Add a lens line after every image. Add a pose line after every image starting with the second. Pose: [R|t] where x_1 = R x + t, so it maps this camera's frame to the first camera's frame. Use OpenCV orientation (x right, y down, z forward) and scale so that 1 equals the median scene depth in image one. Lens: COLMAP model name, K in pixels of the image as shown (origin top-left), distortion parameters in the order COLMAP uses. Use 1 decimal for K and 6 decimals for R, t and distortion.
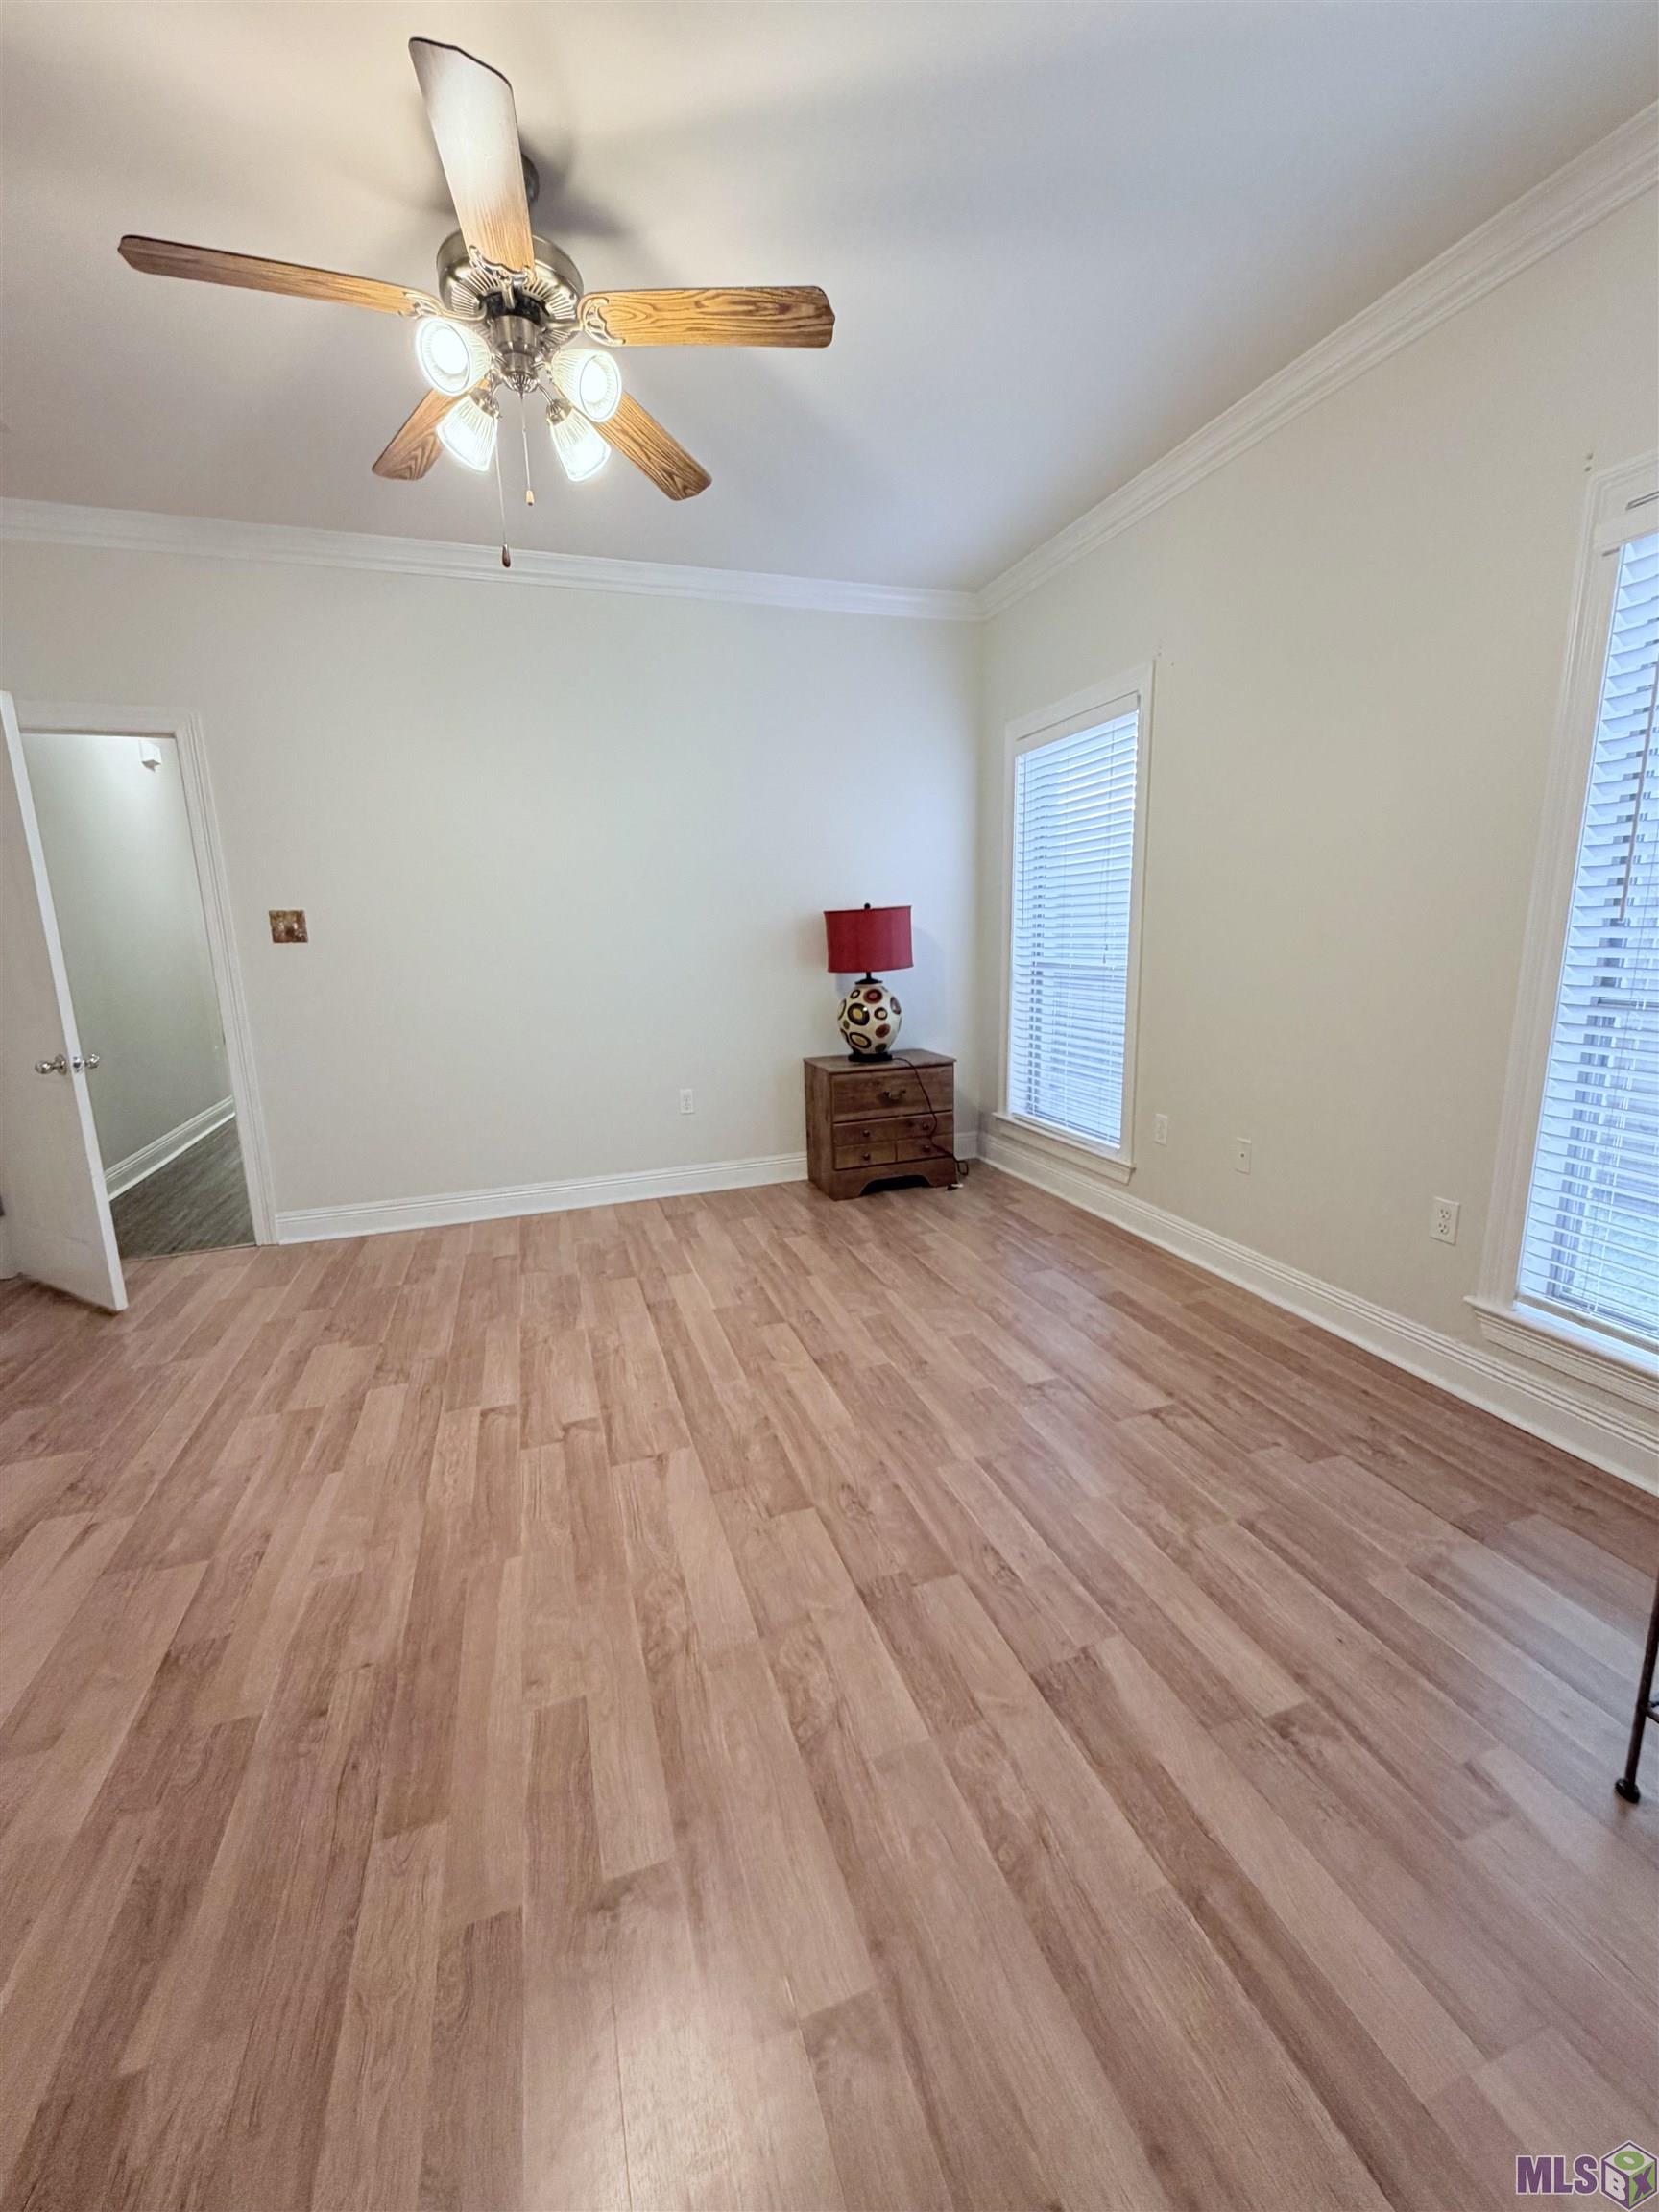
lens RADIAL K [[887.3, 0, 834.8], [0, 887.3, 1100.3], [0, 0, 1]] dist [0.000376, -0.000205]
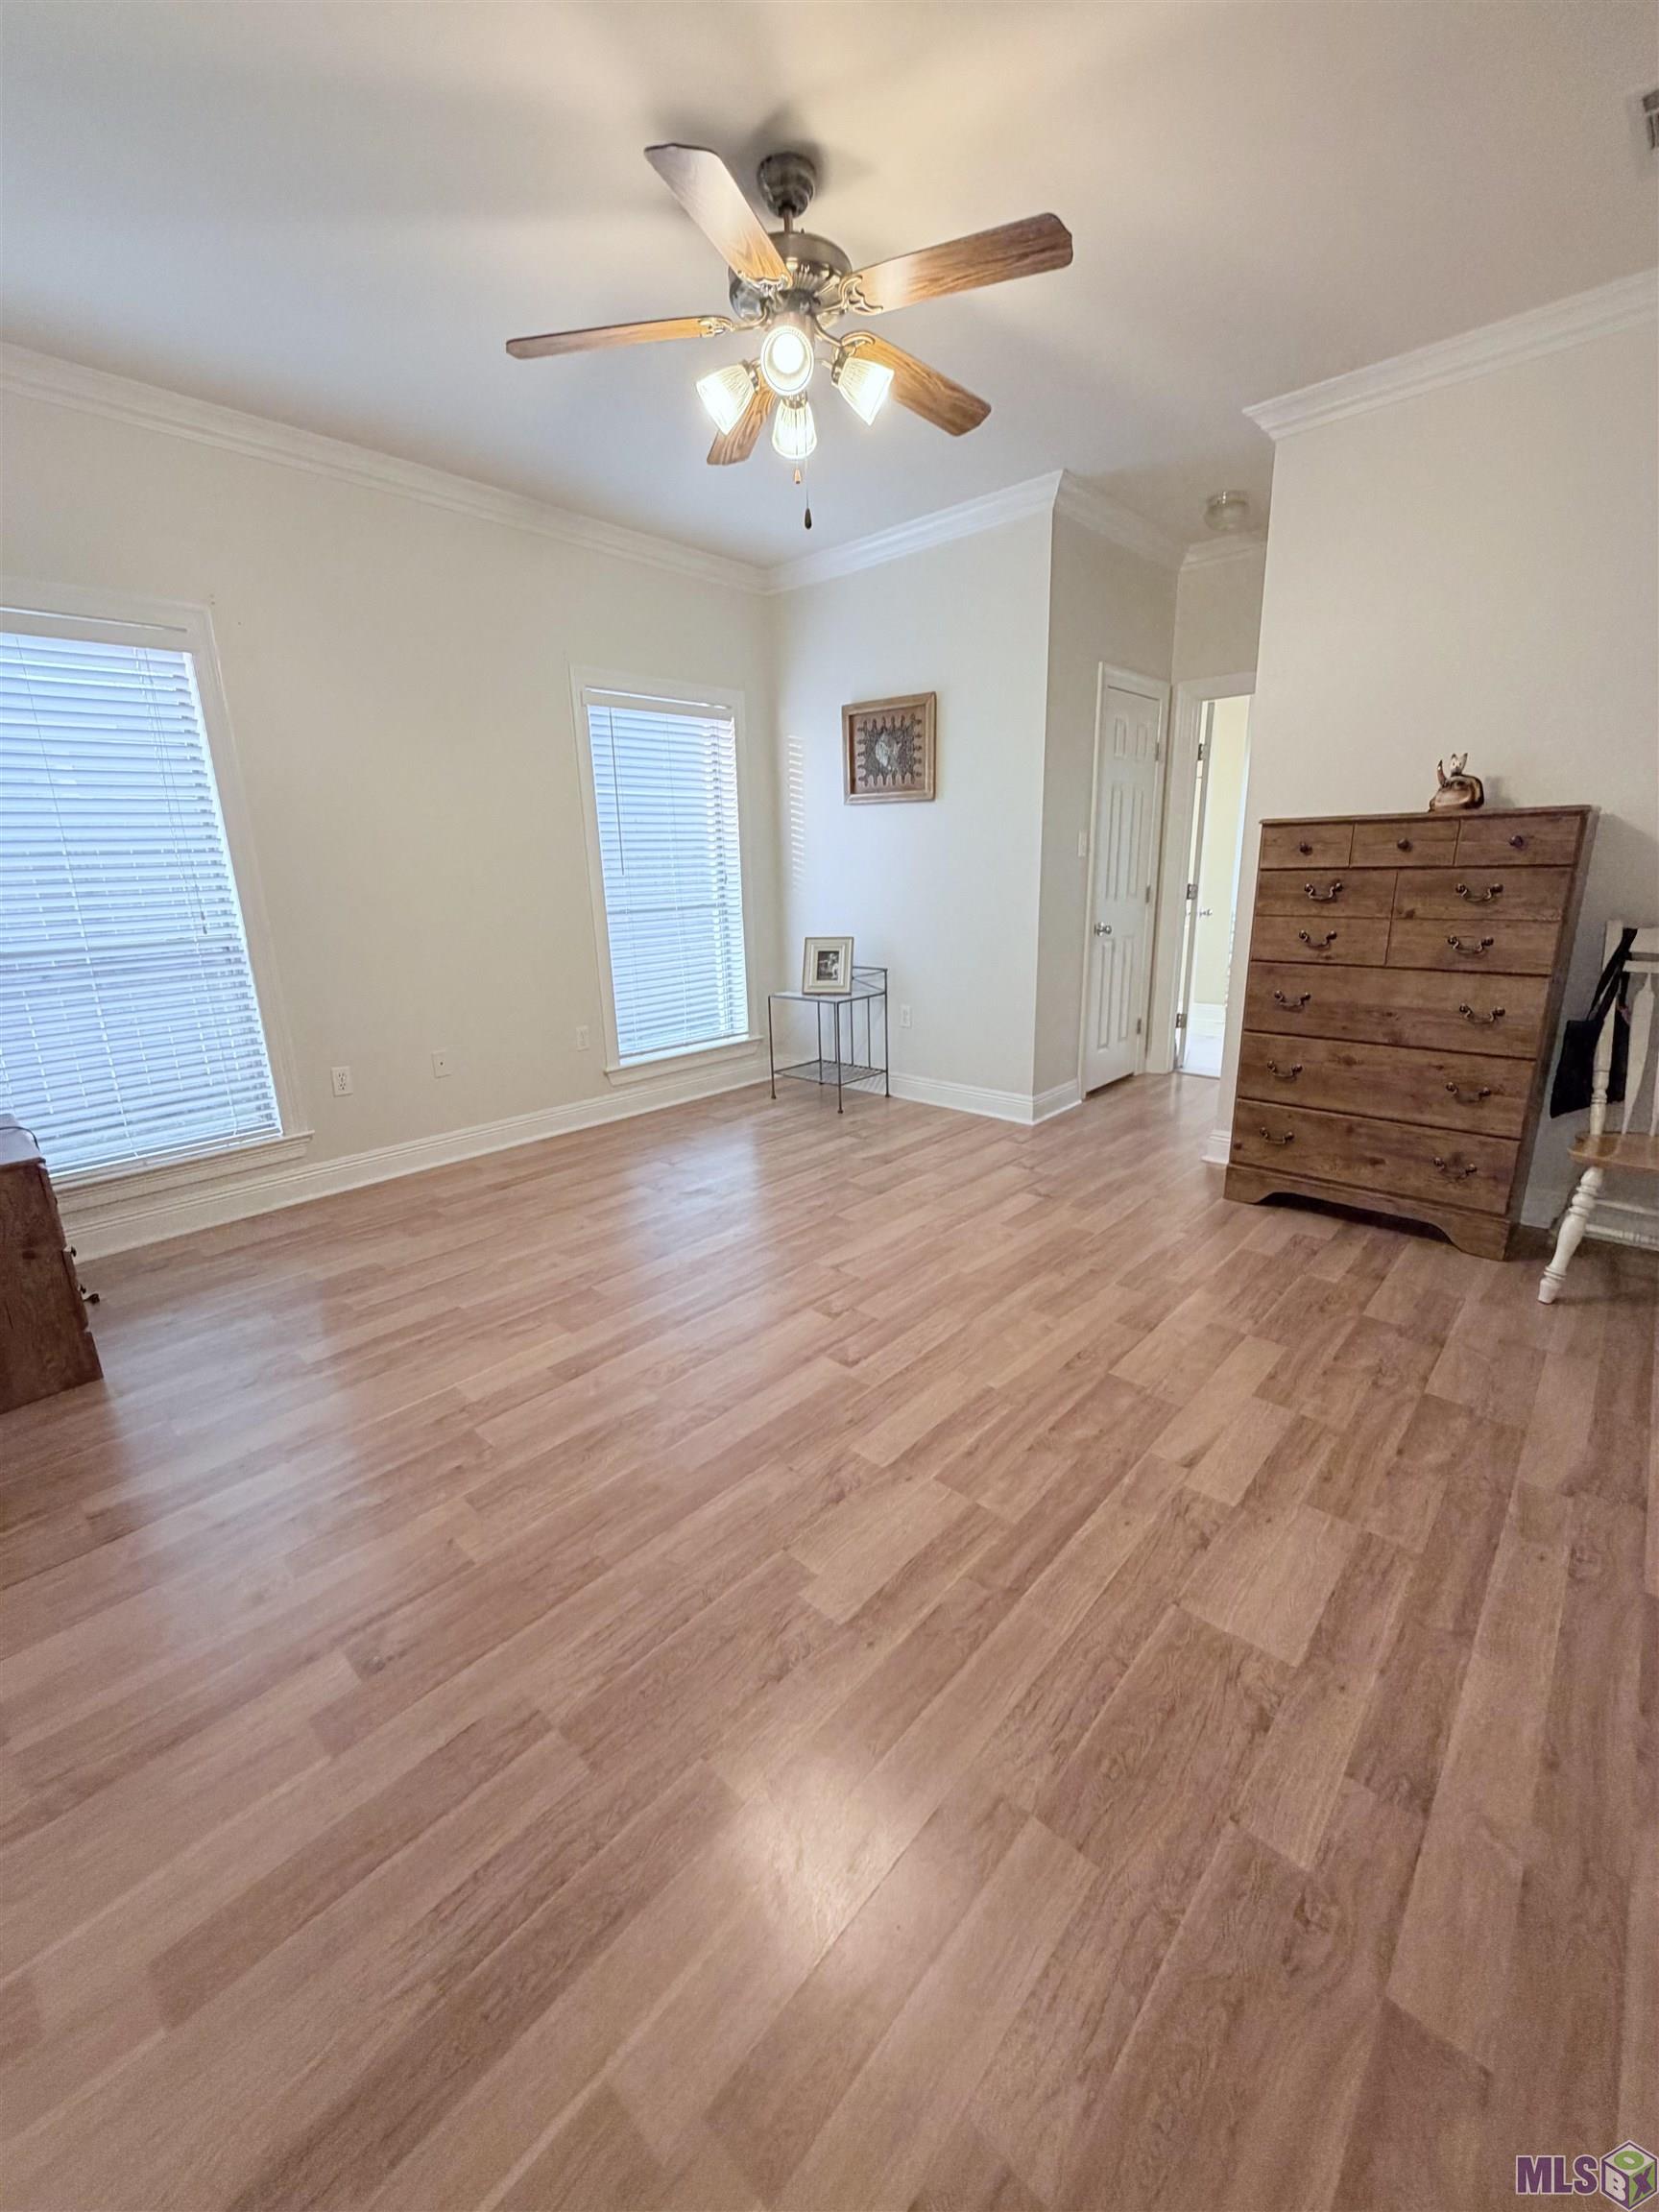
lens RADIAL K [[887.3, 0, 834.8], [0, 887.3, 1100.3], [0, 0, 1]] dist [0.000376, -0.000205]
pose [[-0.474748, -0.194888, 0.858273, -1.180730], [0.210913, 0.921568, 0.325926, -0.239067], [-0.854476, 0.335753, -0.396409, 1.322778]]
